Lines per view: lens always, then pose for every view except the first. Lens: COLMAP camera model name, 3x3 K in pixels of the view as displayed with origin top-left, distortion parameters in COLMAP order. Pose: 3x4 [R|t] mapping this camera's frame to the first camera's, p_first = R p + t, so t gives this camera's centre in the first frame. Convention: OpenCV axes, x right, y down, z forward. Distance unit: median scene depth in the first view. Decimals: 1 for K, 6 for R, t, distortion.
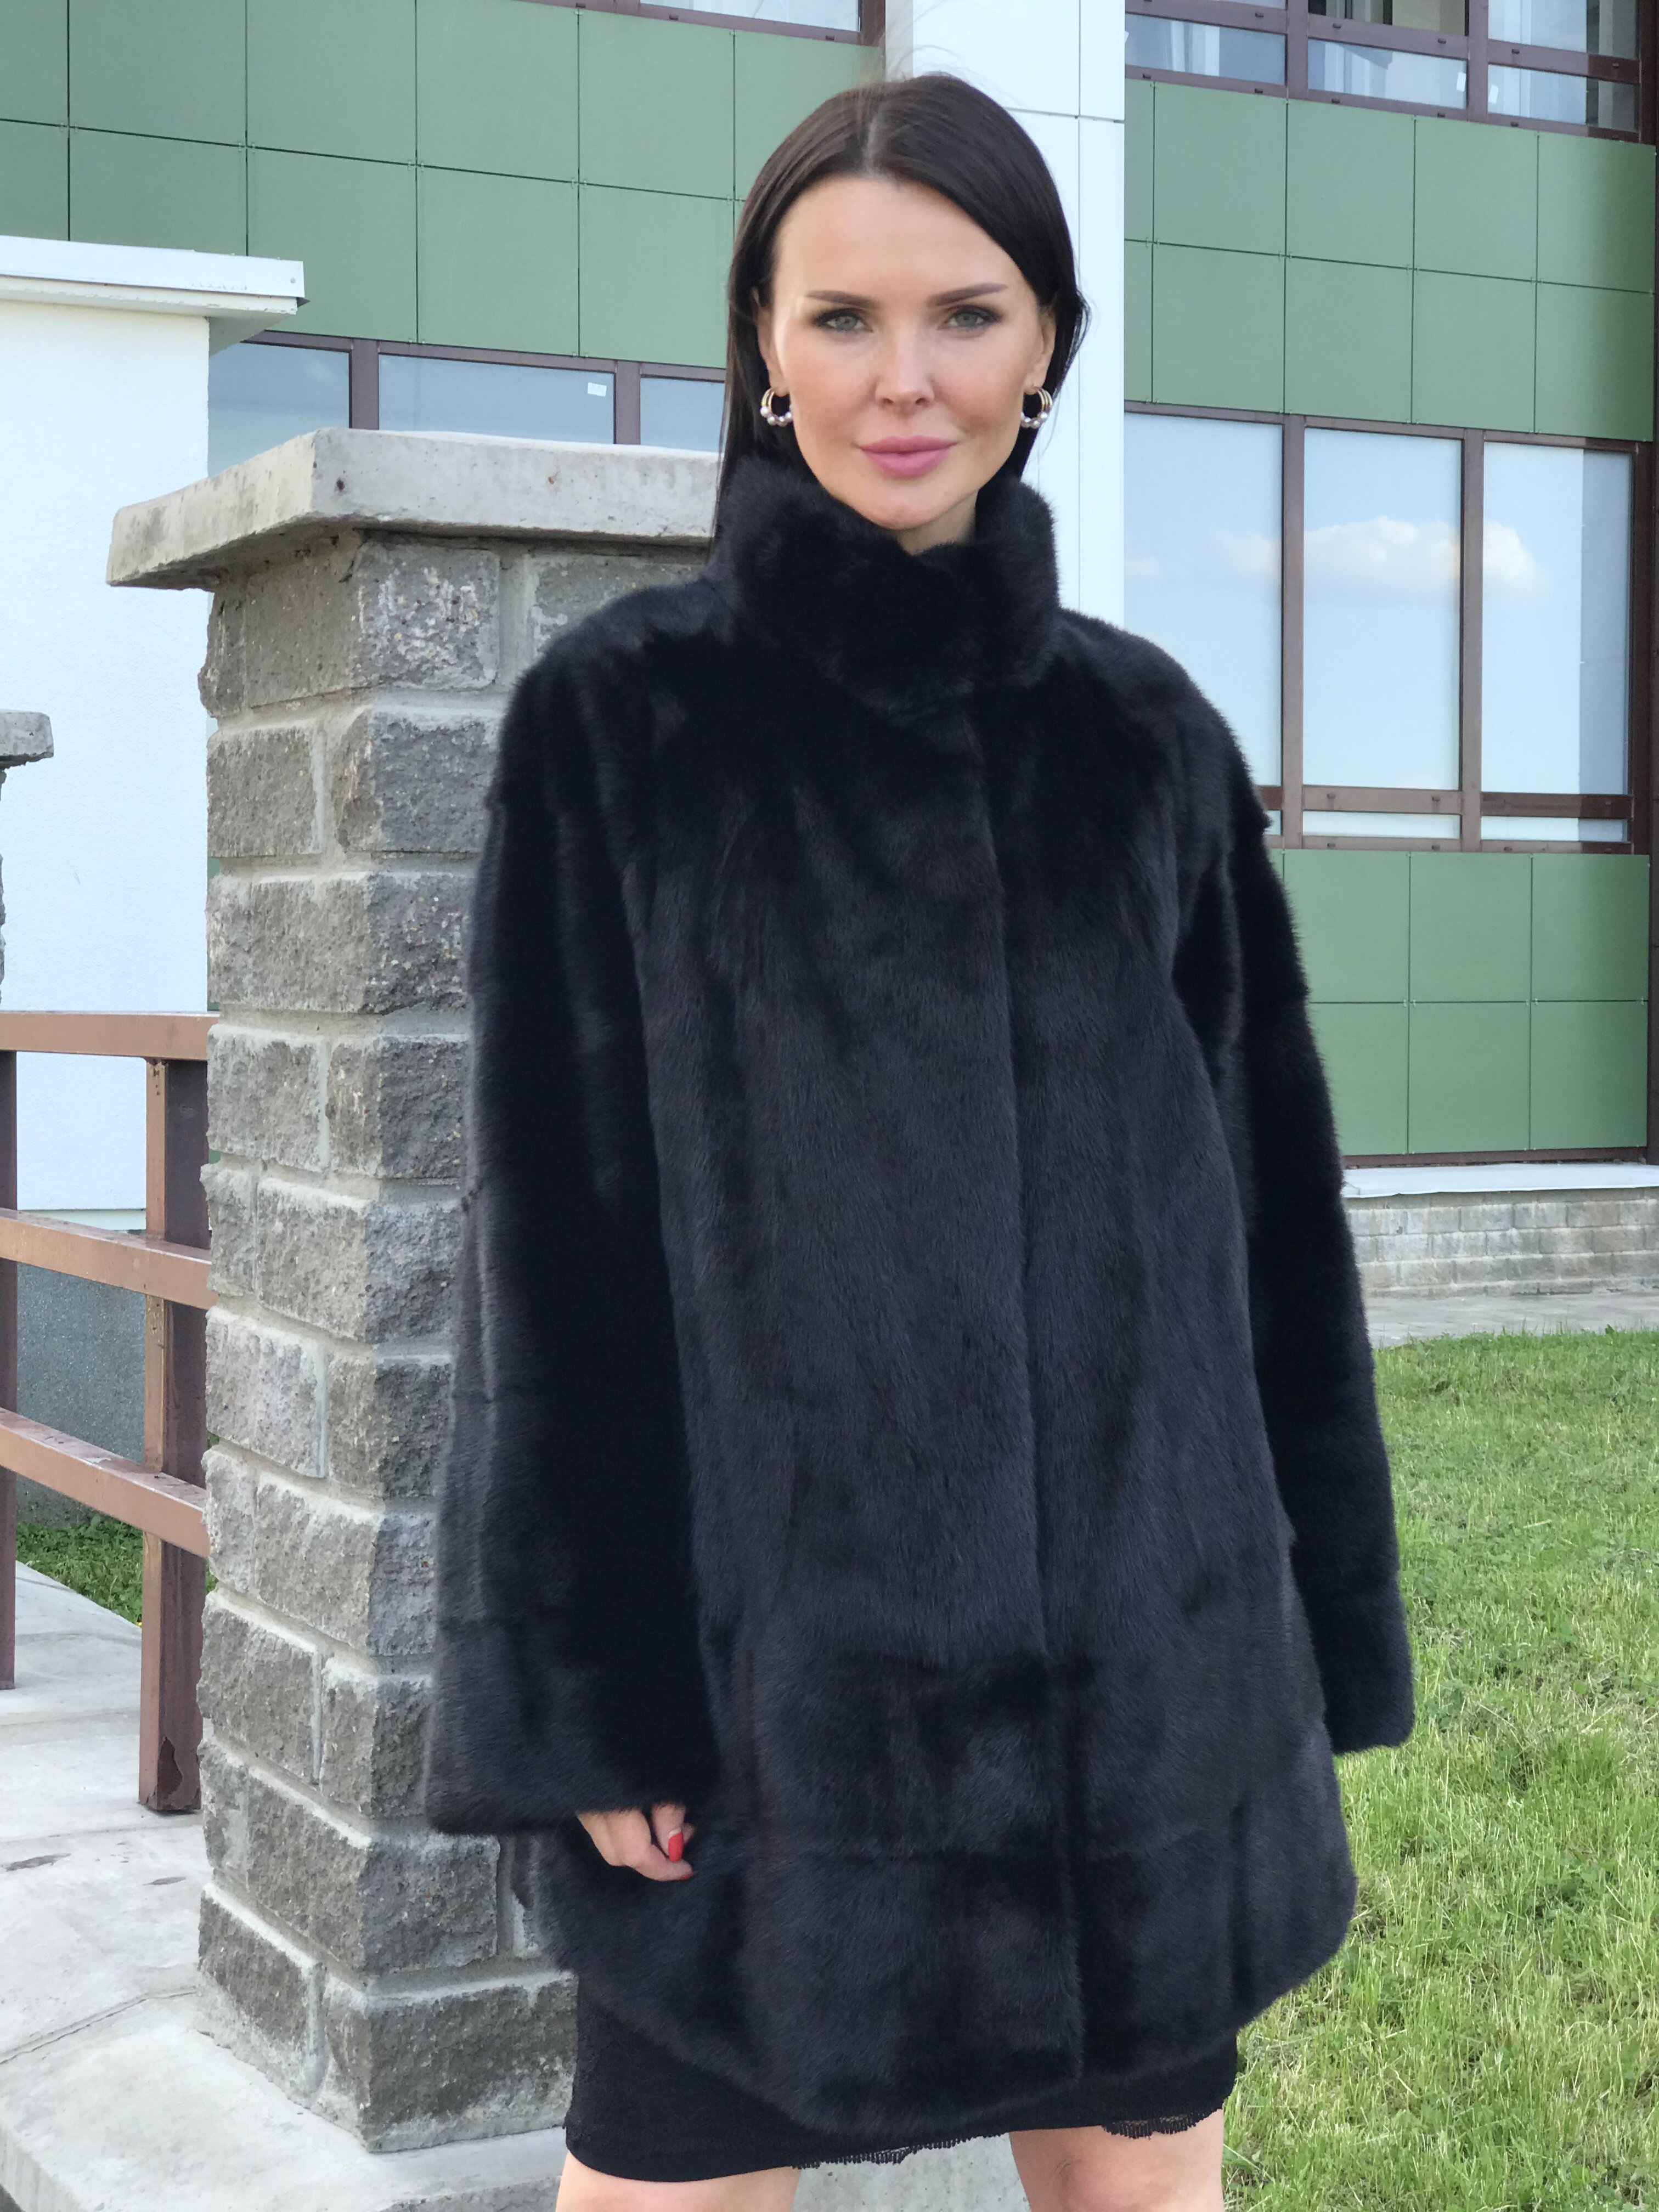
lens RADIAL K [[3690.3, 0, 829.5], [0, 3690.3, 1106.0], [0, 0, 1]] dist [0.031624, 0.230459]
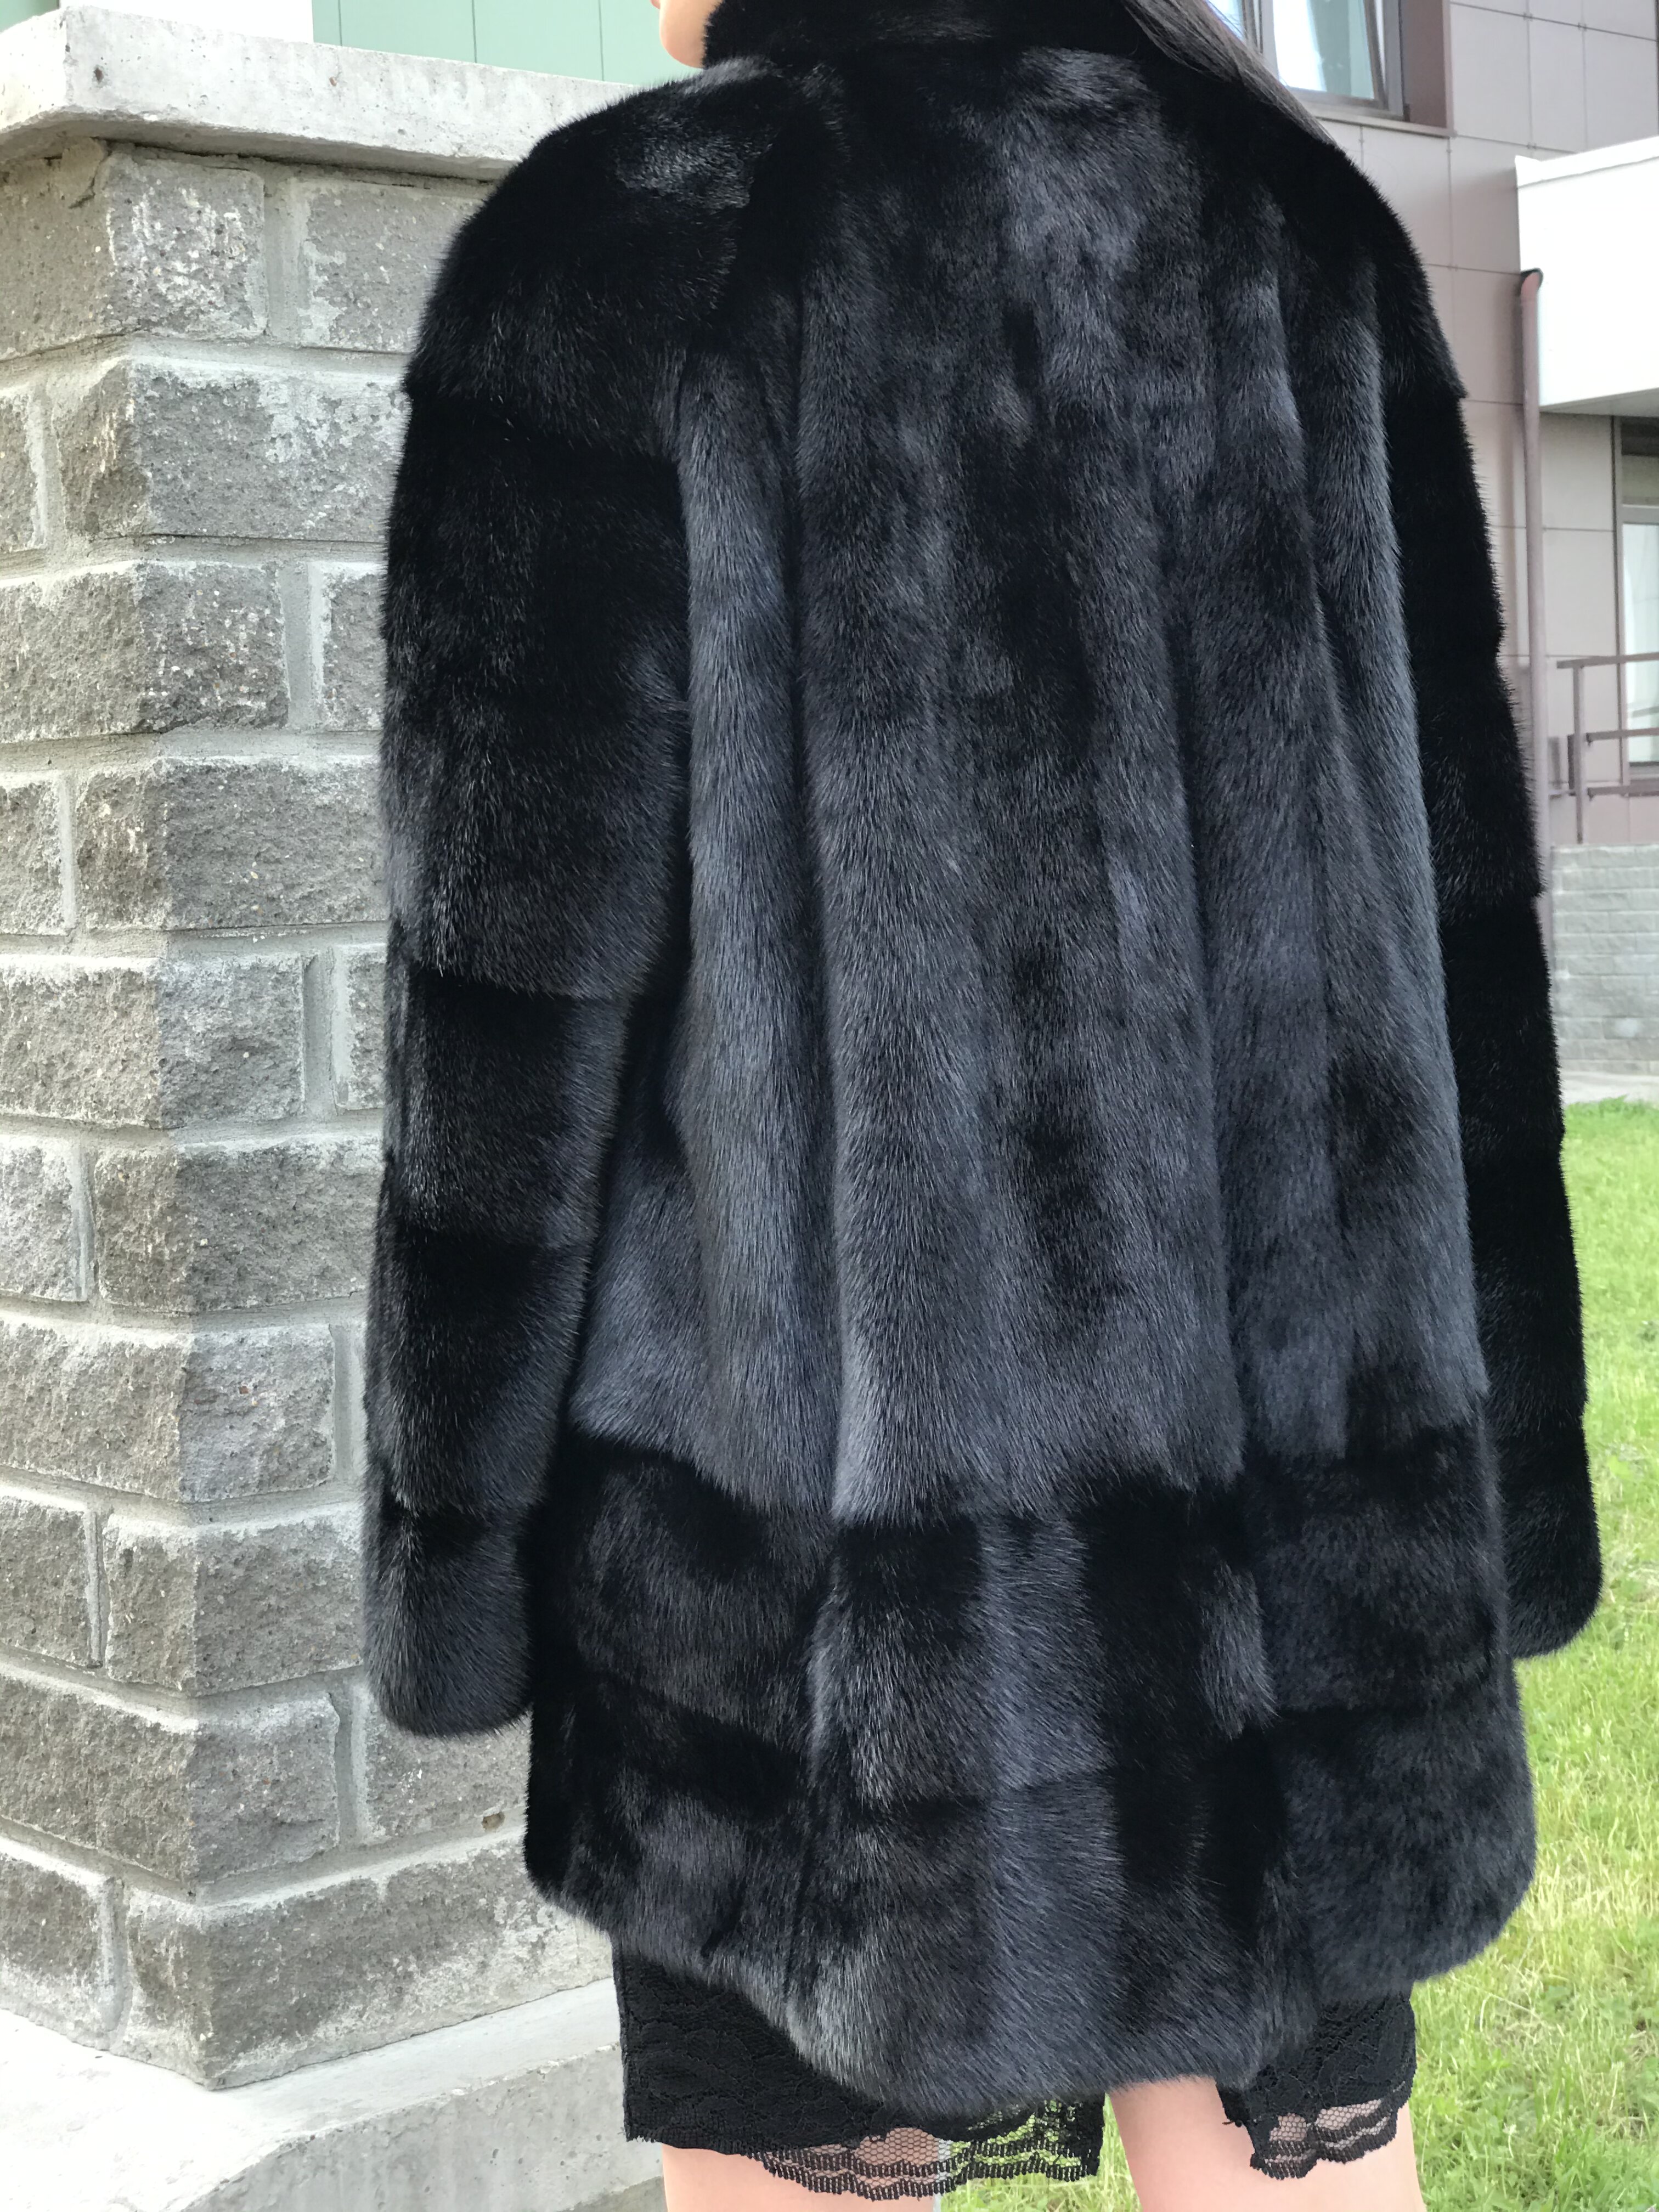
lens RADIAL K [[3690.3, 0, 829.5], [0, 3690.3, 1106.0], [0, 0, 1]] dist [0.031624, 0.230459]
pose [[0.969708, -0.055322, 0.237919, -0.176255], [0.049013, 0.998274, 0.032356, 0.039071], [-0.239298, -0.019715, 0.970746, 0.155193]]
